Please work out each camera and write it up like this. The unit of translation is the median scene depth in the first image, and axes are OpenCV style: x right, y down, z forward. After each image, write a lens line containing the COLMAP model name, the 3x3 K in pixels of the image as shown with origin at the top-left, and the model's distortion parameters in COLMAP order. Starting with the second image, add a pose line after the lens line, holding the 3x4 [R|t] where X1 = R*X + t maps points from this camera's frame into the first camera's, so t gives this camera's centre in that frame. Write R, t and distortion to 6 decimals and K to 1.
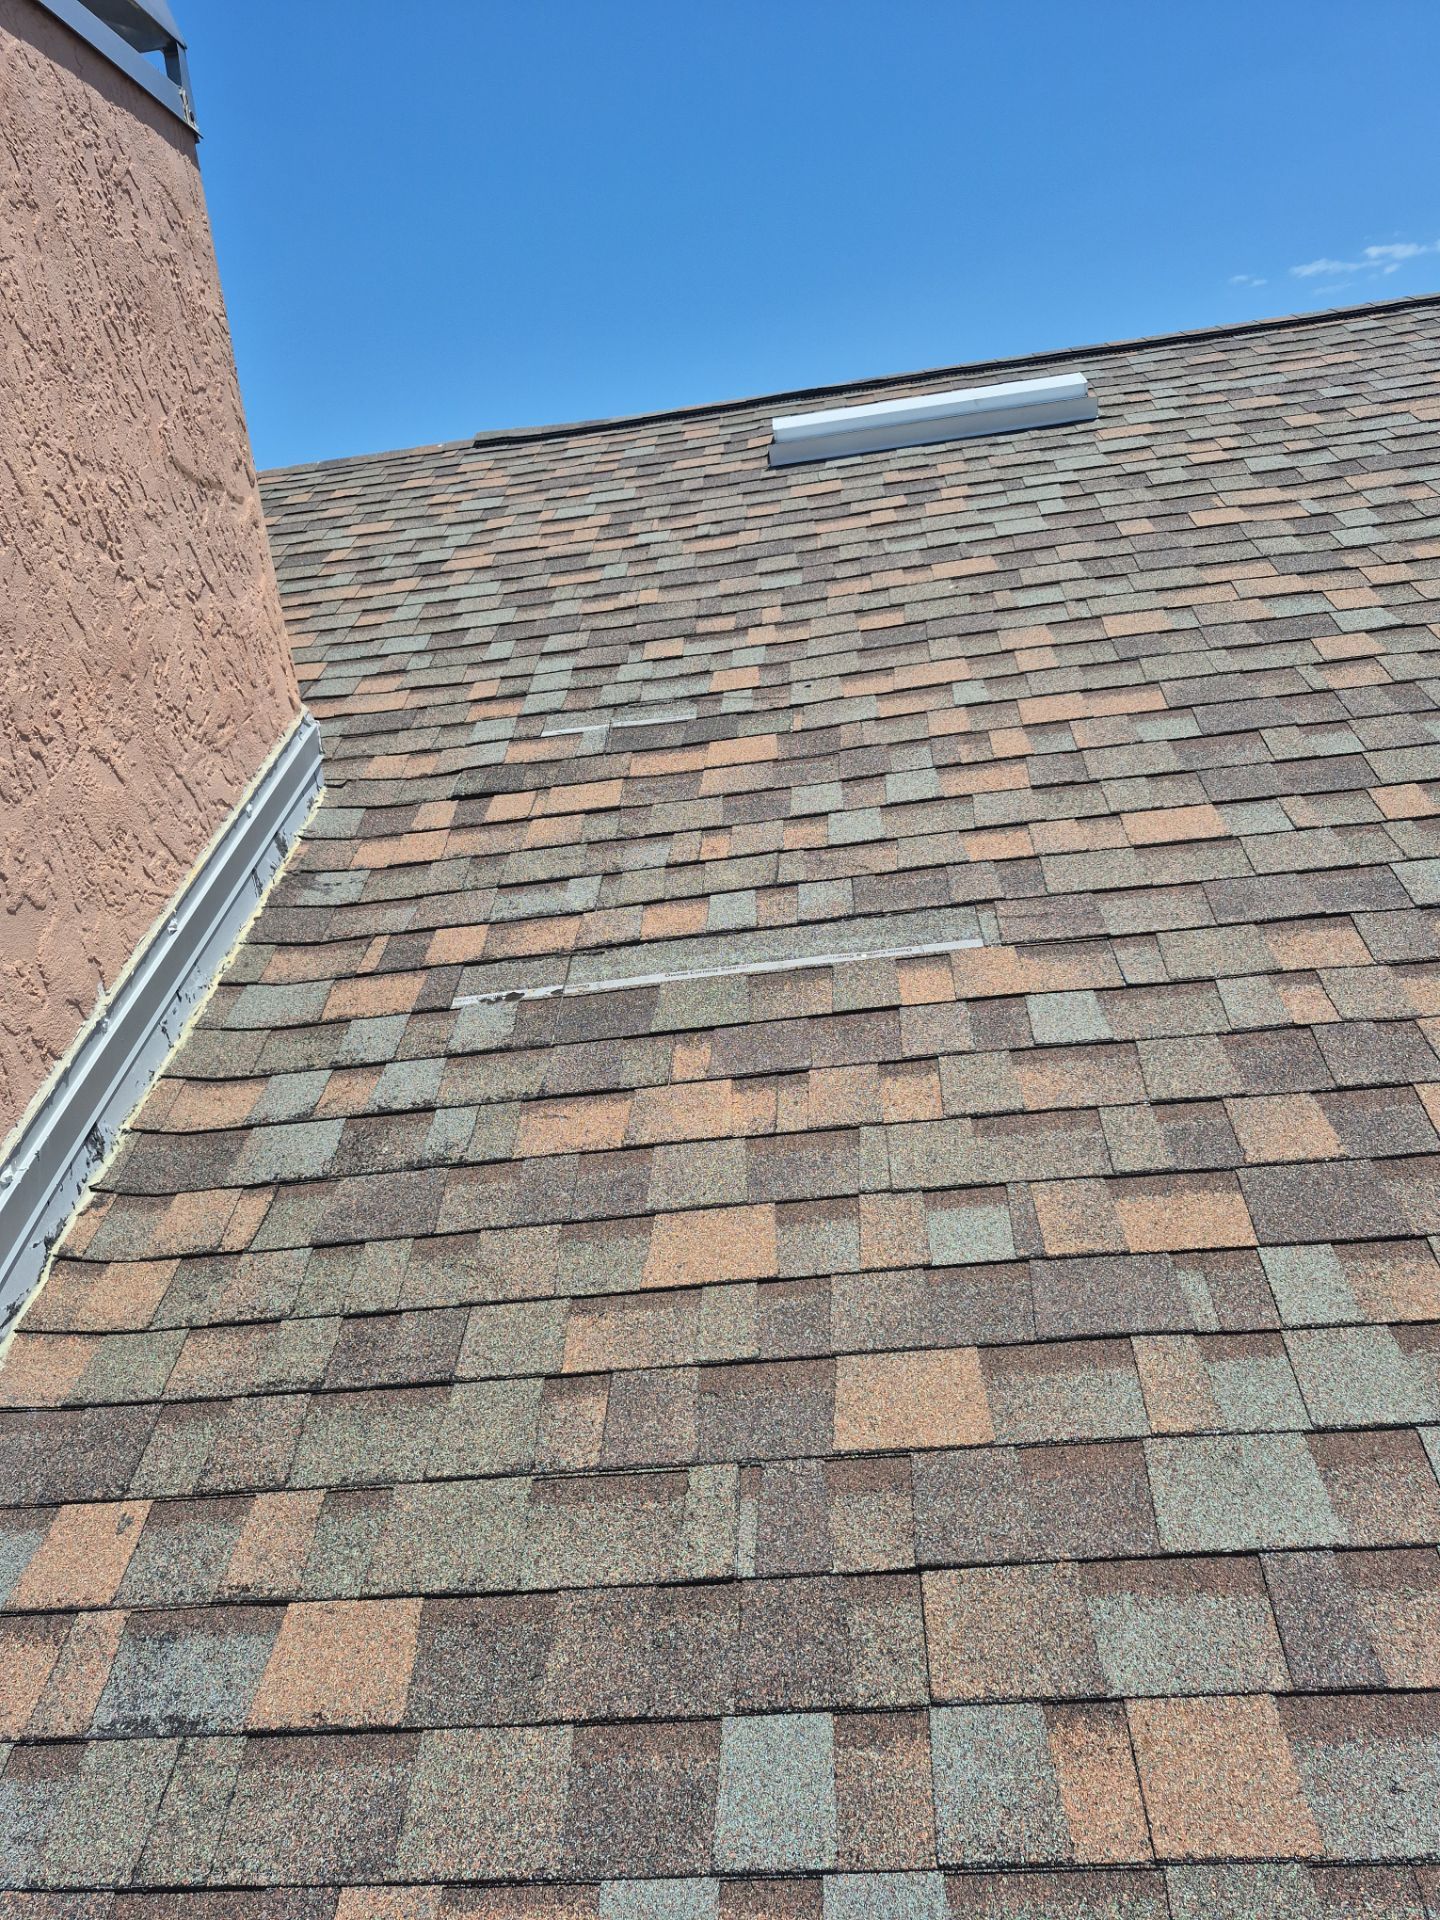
lens RADIAL K [[1256.2, 0, 704.6], [0, 1256.2, 951.4], [0, 0, 1]] dist [0.134164, -0.187611]
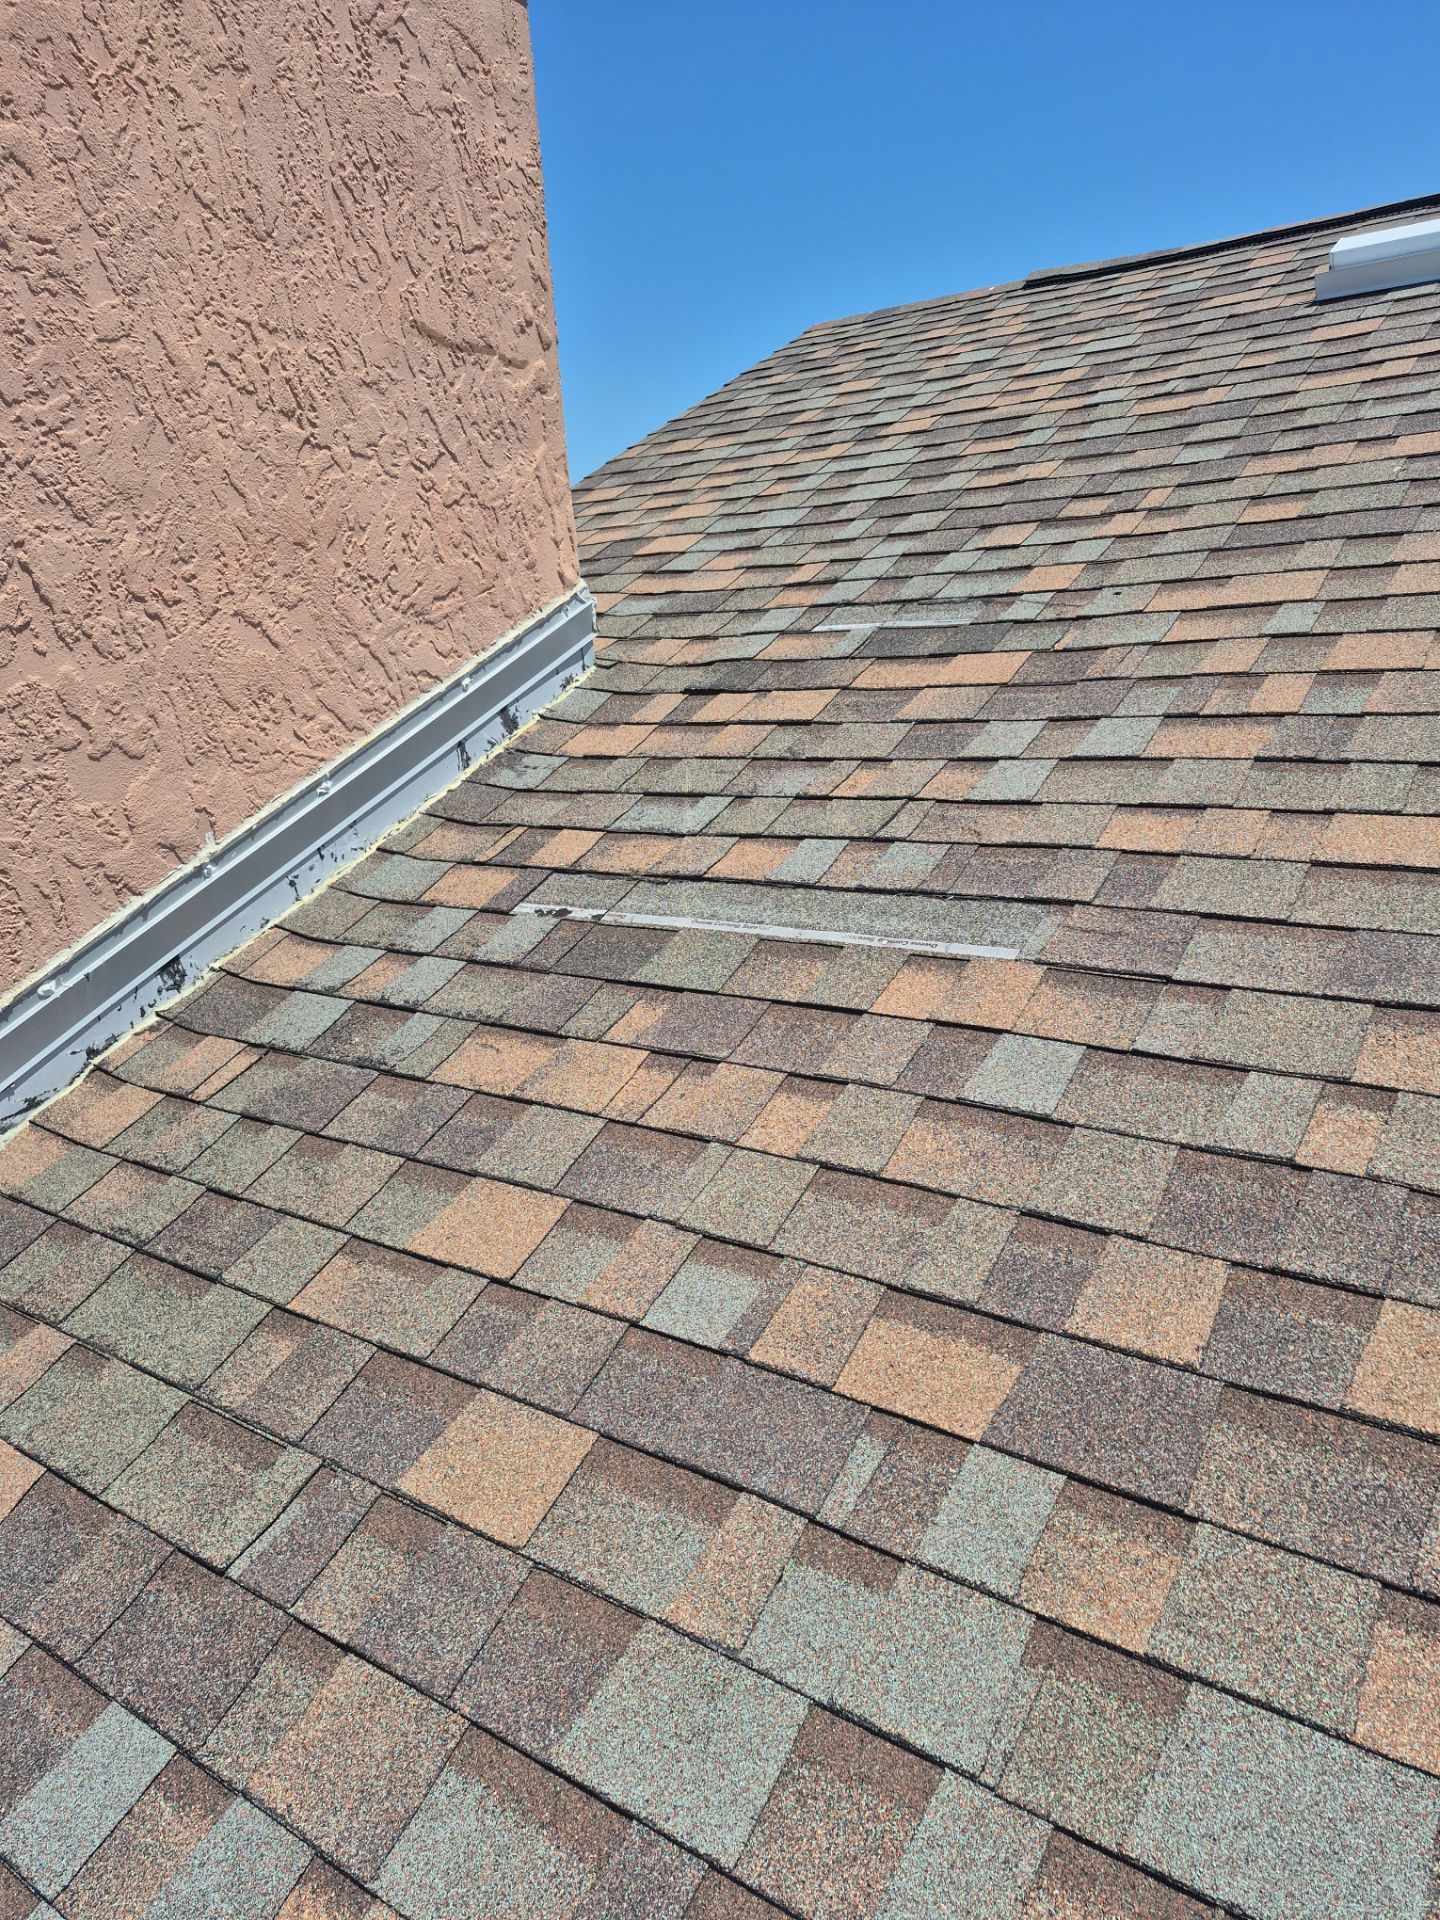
lens RADIAL K [[1281.9, 0, 755.0], [0, 1281.9, 963.0], [0, 0, 1]] dist [0.122018, -0.151491]
pose [[0.872267, 0.199148, -0.446644, 0.416325], [-0.152143, 0.978511, 0.139169, -0.084310], [0.464761, -0.053439, 0.883822, 0.208727]]
